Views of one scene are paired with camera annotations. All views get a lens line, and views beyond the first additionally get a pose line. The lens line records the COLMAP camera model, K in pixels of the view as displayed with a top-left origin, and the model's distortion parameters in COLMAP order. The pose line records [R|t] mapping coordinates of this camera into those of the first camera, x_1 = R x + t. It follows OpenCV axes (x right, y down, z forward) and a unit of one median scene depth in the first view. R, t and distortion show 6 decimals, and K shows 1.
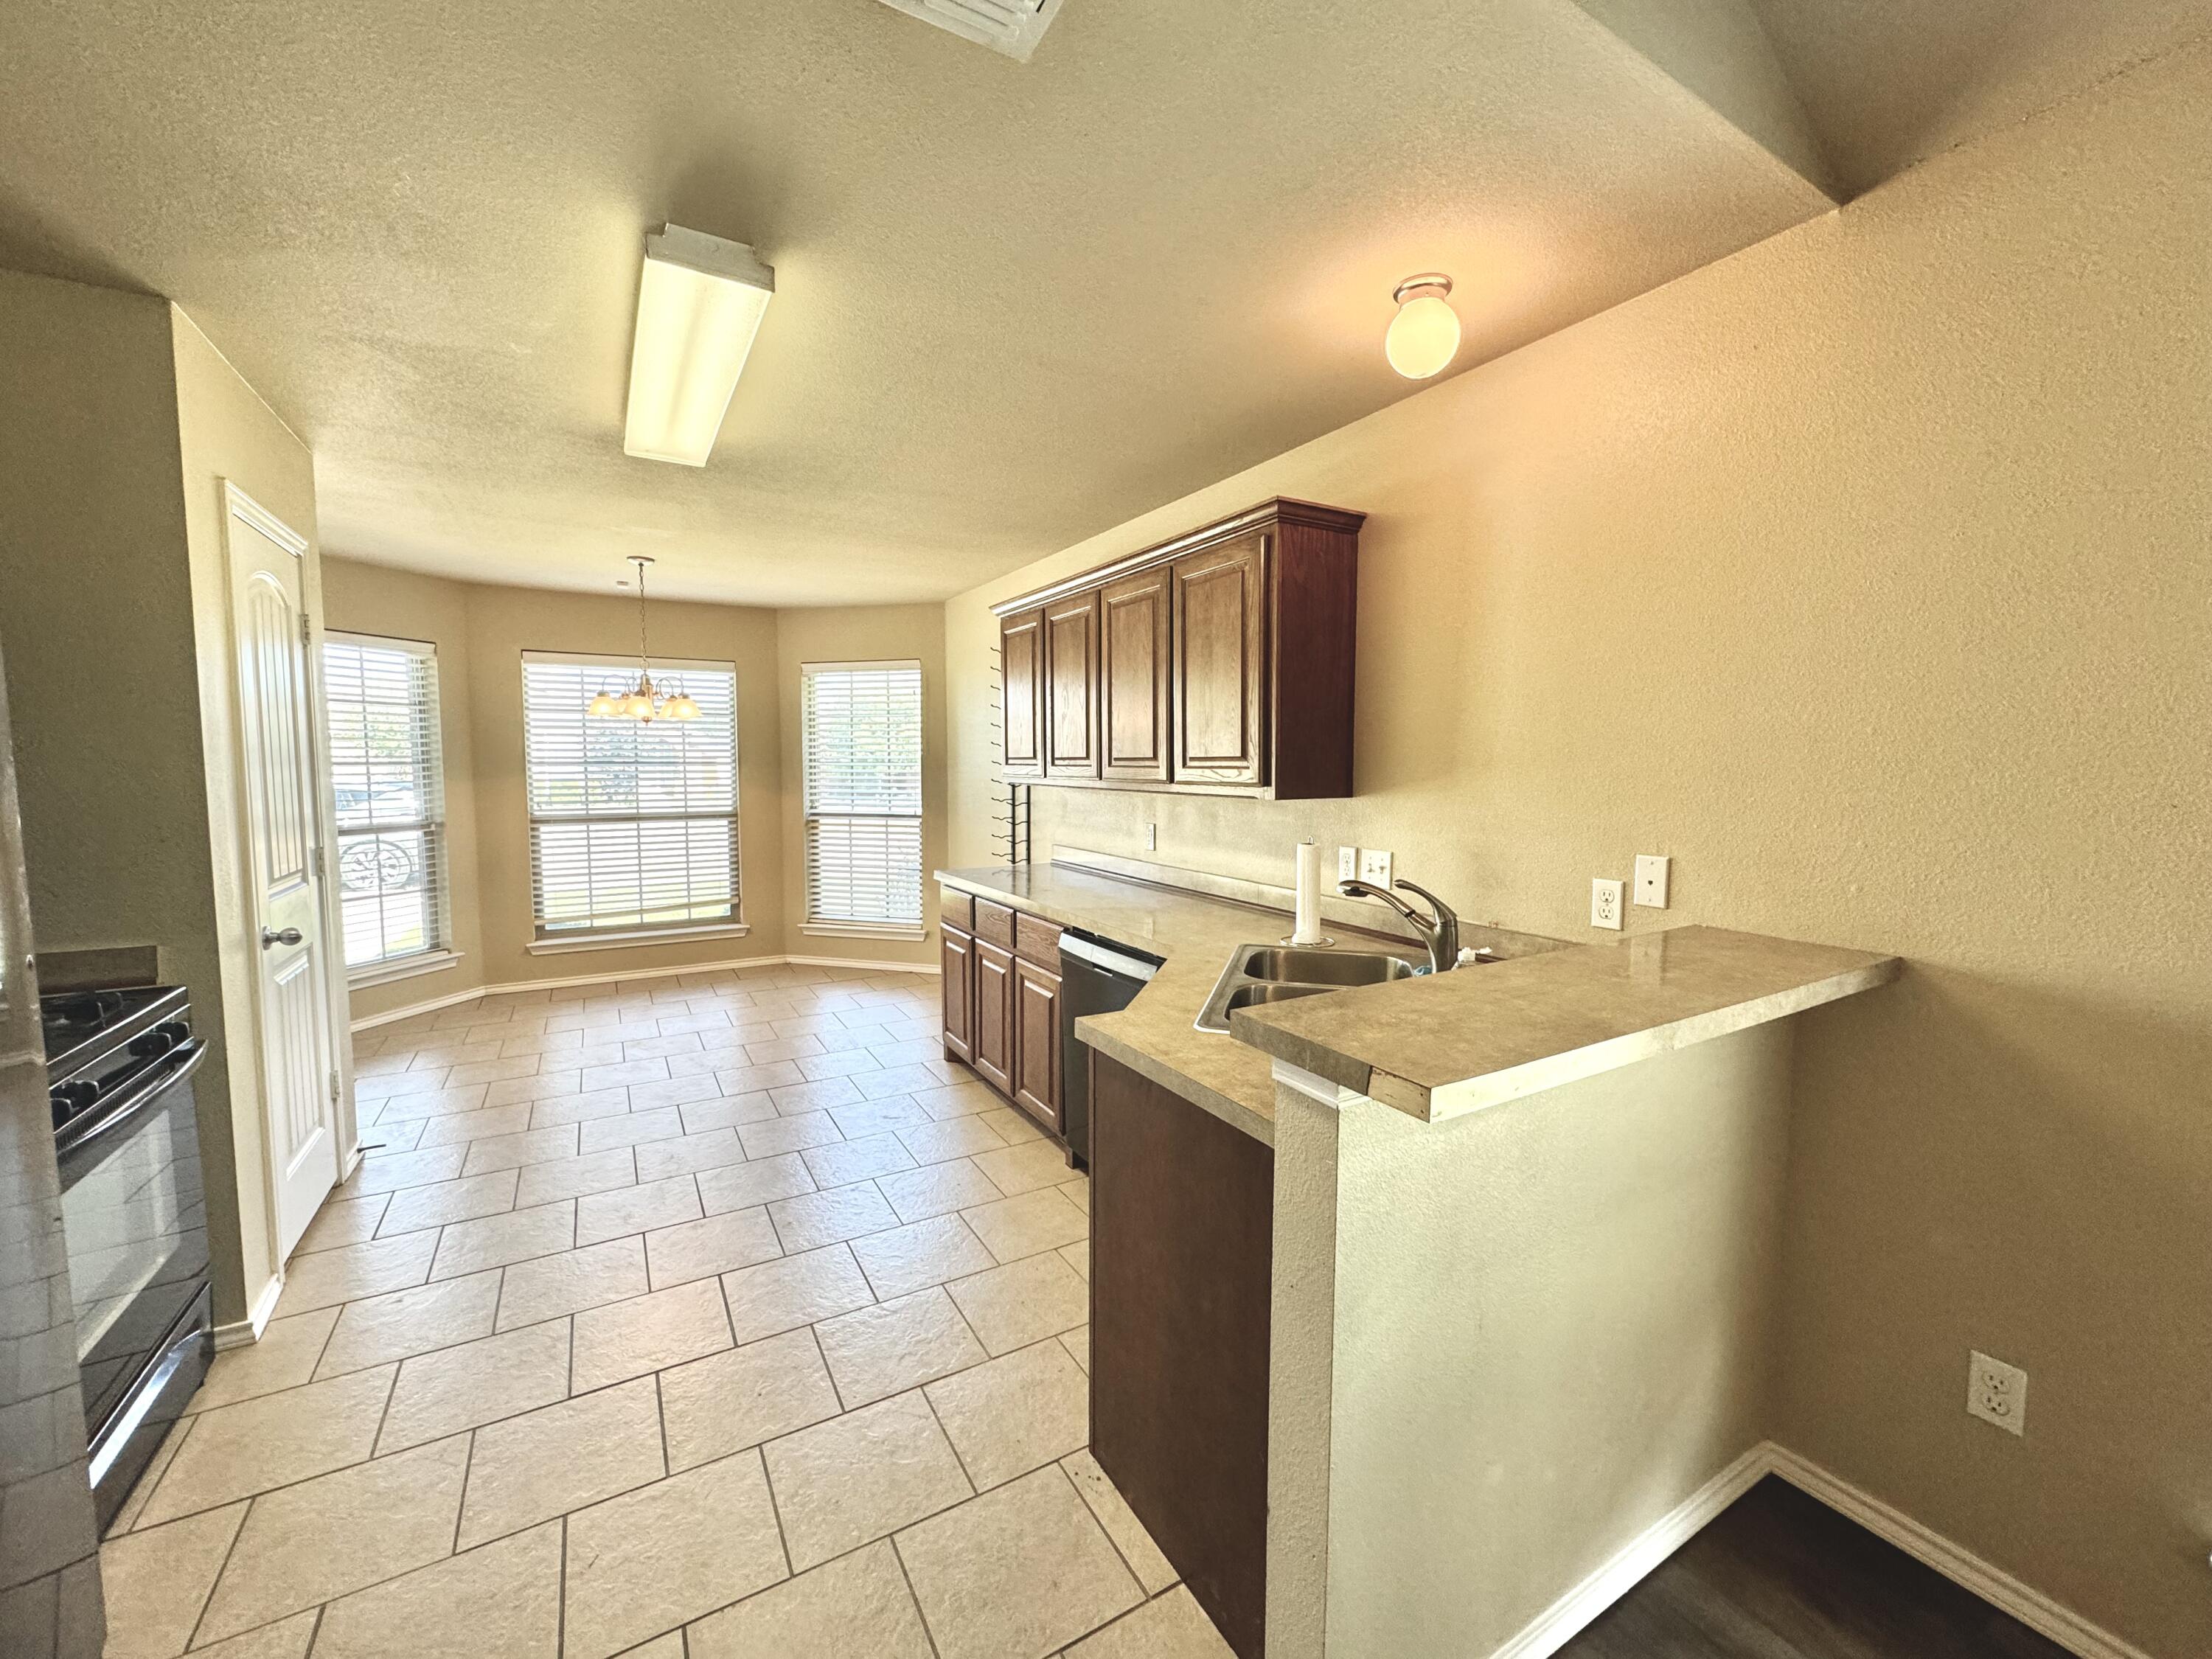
lens RADIAL K [[875.8, 0, 1106.9], [0, 875.8, 830.0], [0, 0, 1]] dist [-0.002661, 0.000359]
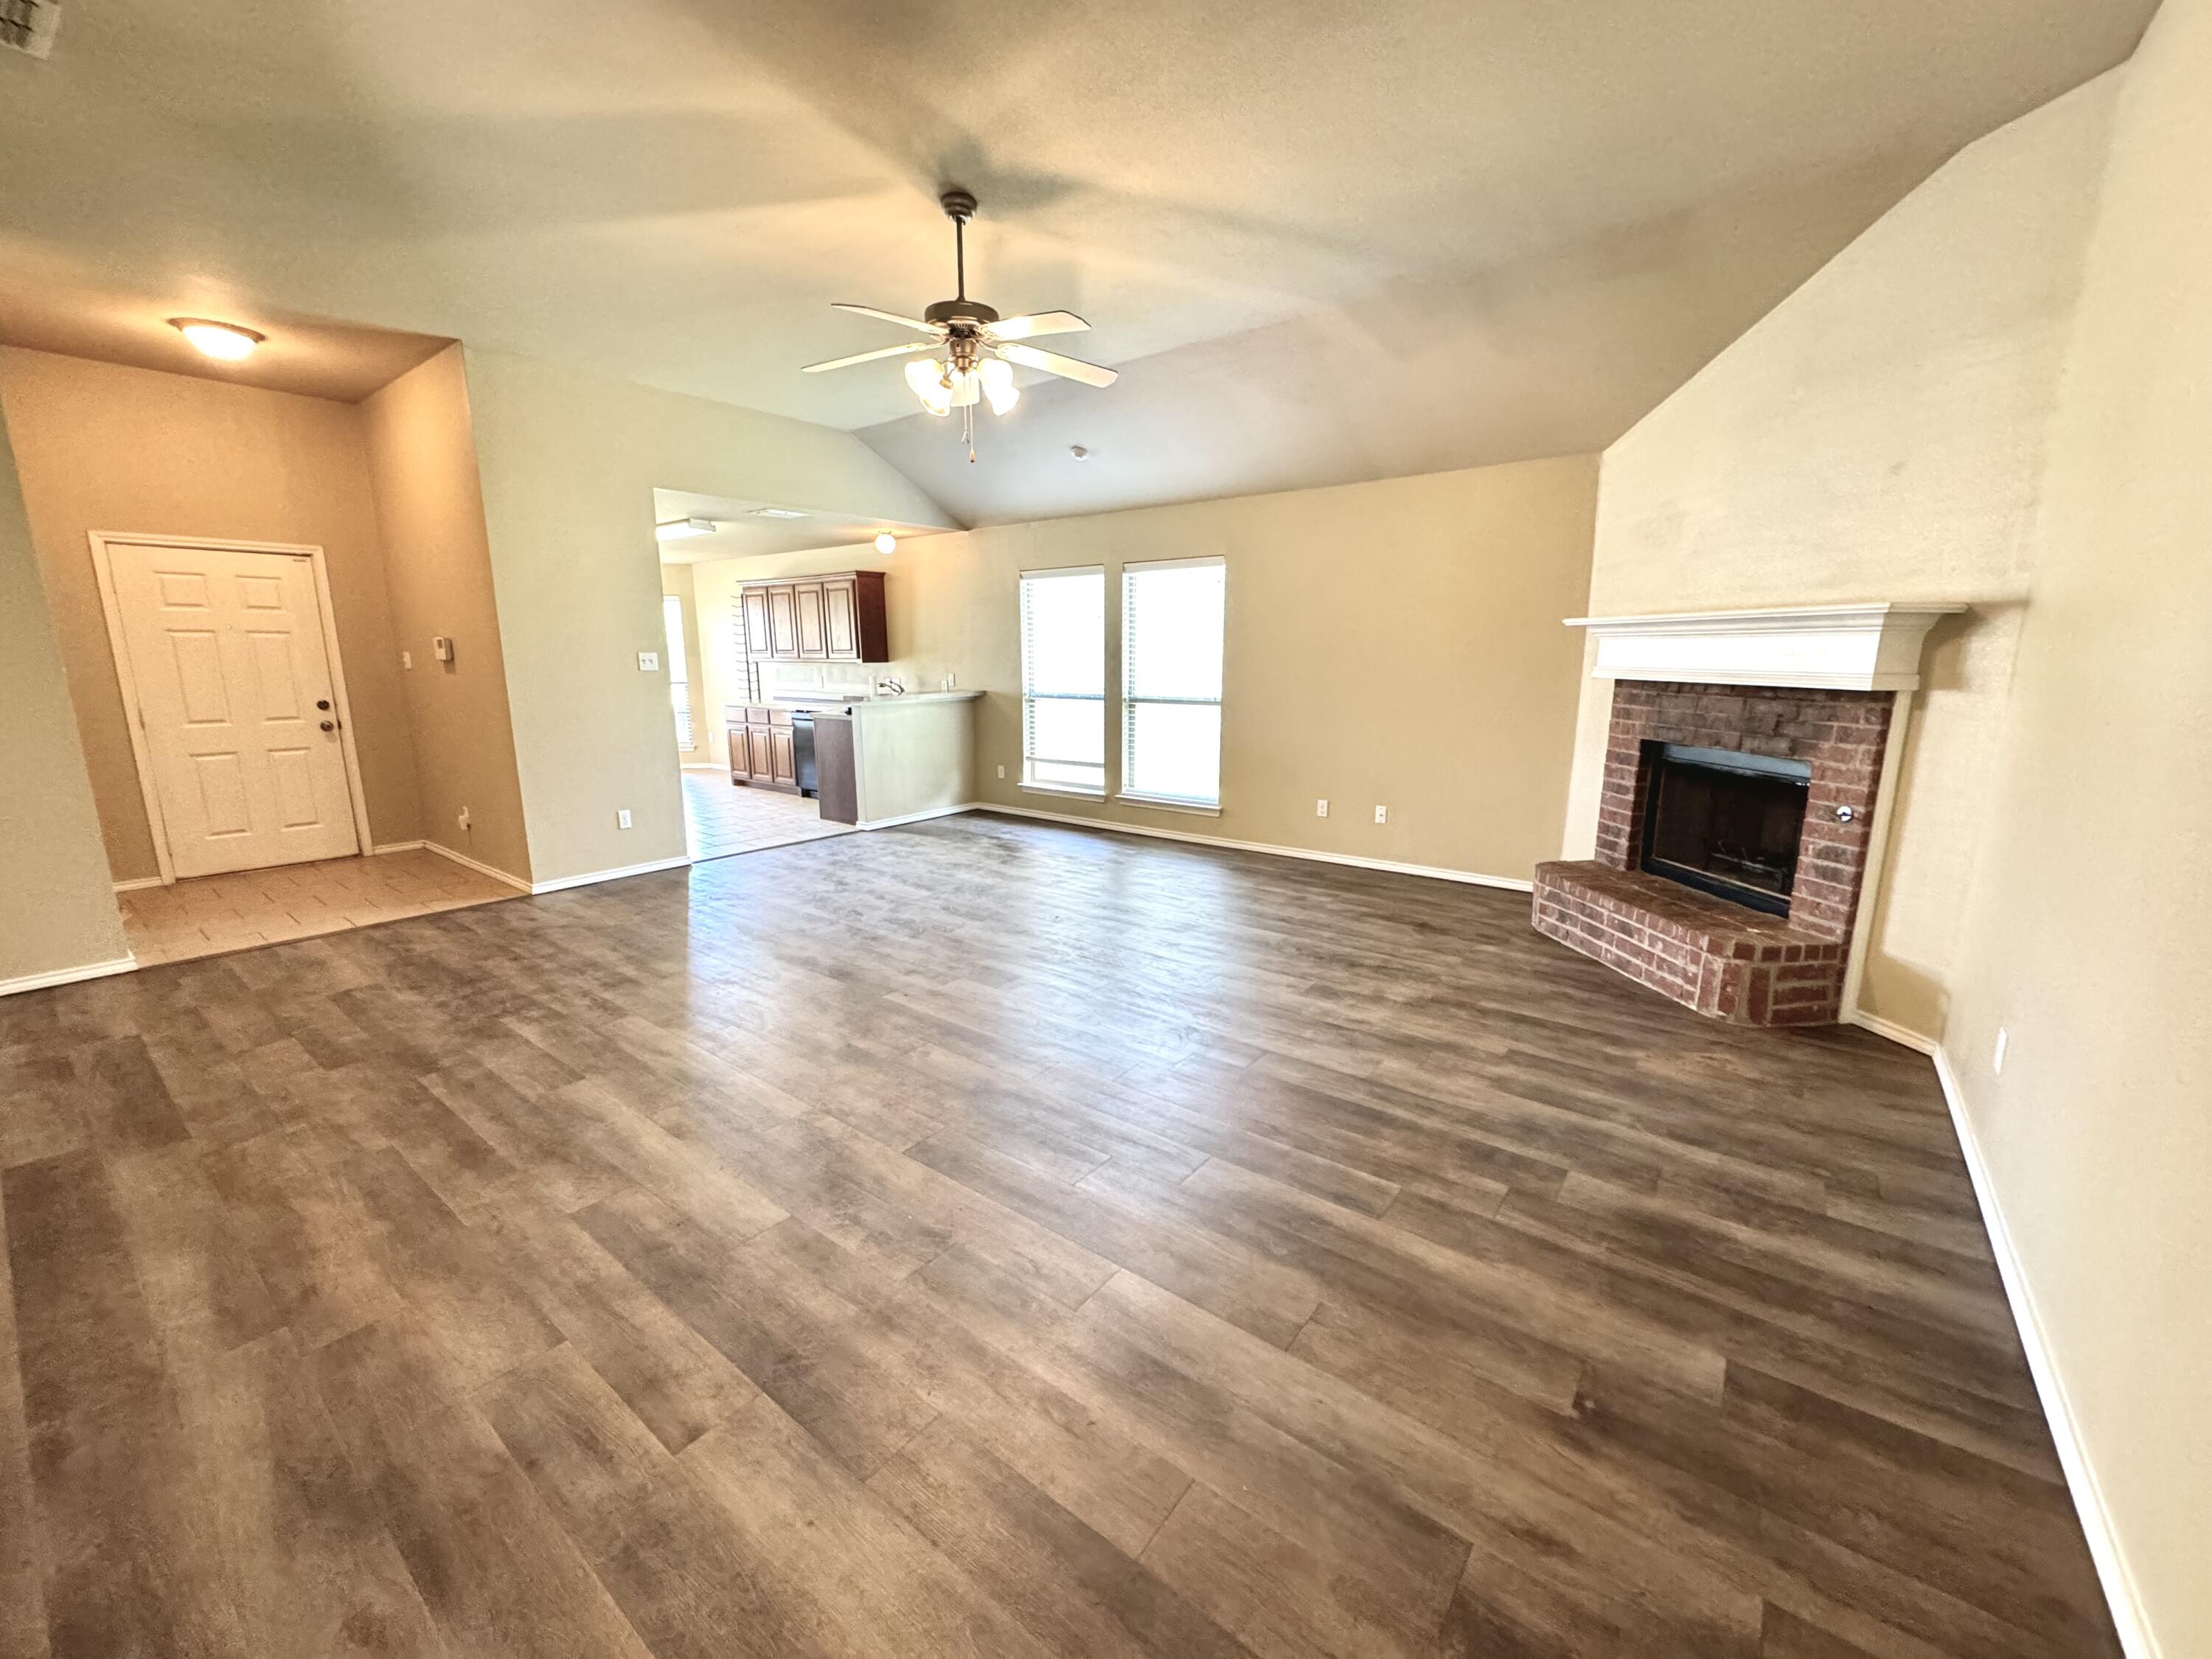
lens RADIAL K [[875.8, 0, 1106.9], [0, 875.8, 830.0], [0, 0, 1]] dist [-0.002661, 0.000359]
pose [[0.928287, -0.079583, 0.363250, -0.133702], [0.033909, 0.990877, 0.130433, 0.128721], [-0.370316, -0.108762, 0.922516, -1.651004]]
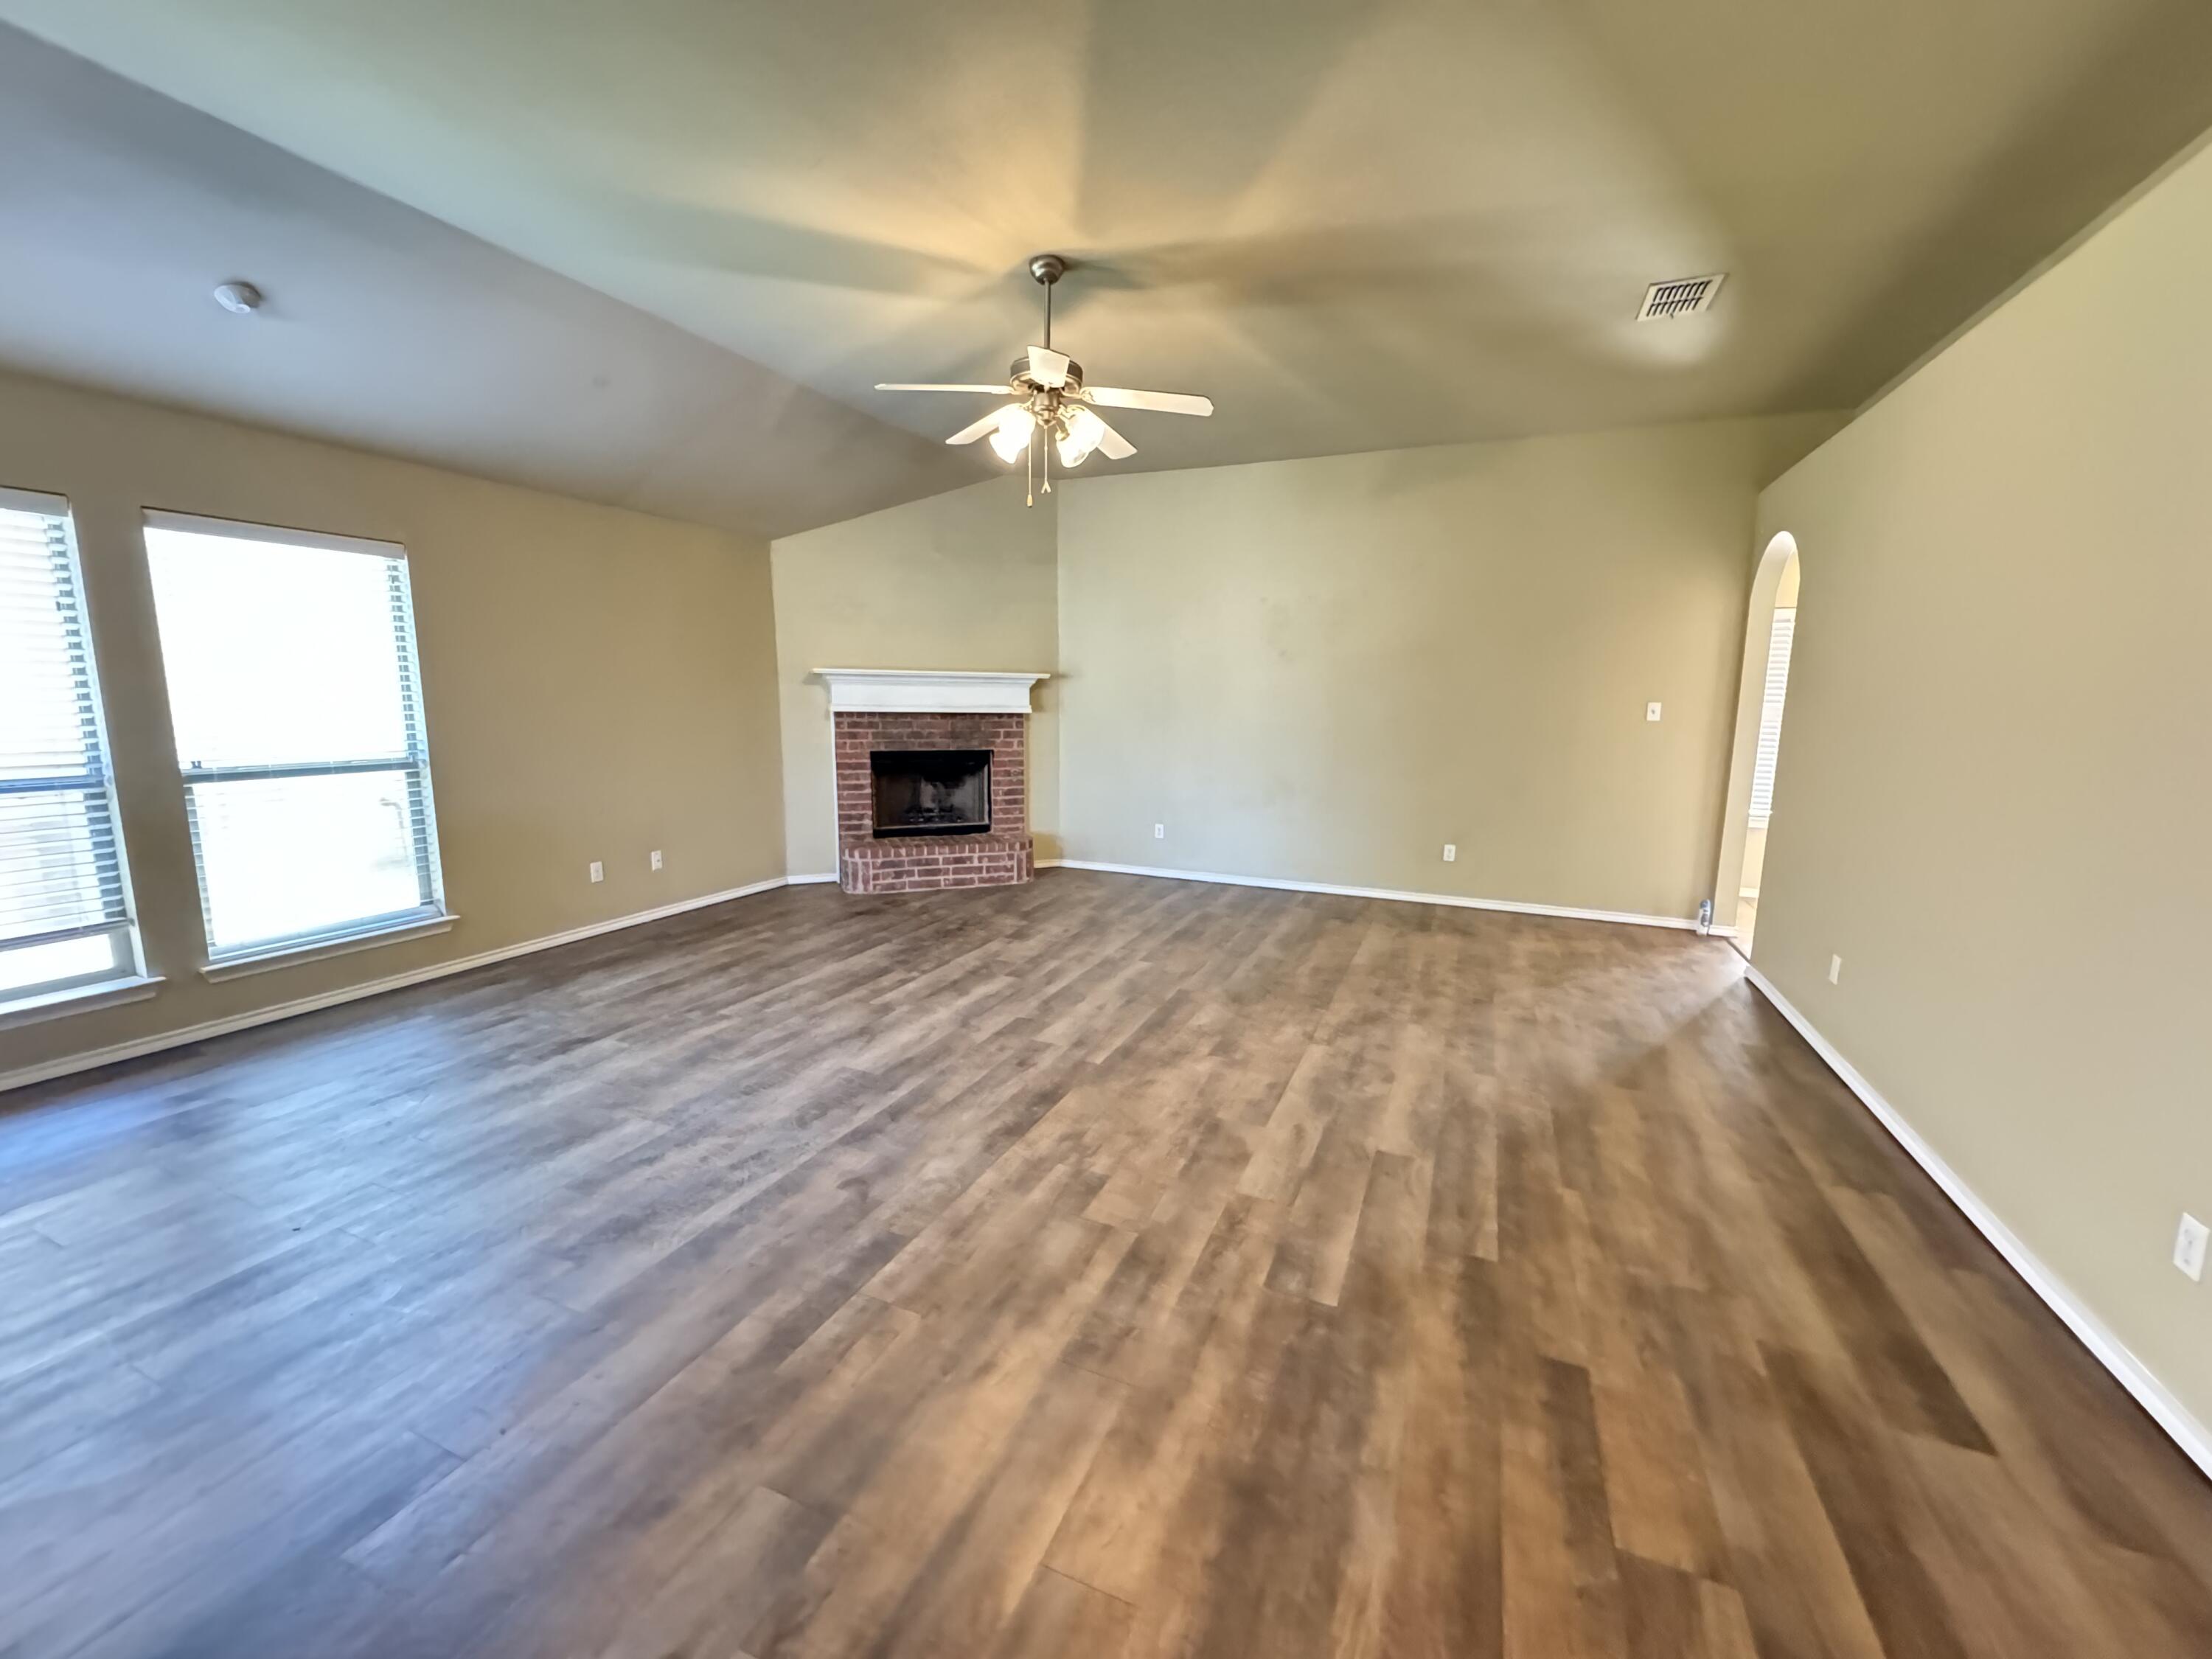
lens RADIAL K [[878.1, 0, 1107.1], [0, 878.1, 828.5], [0, 0, 1]] dist [-0.001849, -0.000384]
pose [[-0.589599, -0.133452, 0.796595, -0.734383], [0.046891, 0.978937, 0.198706, 0.010151], [-0.806334, 0.154510, -0.570922, -0.177437]]
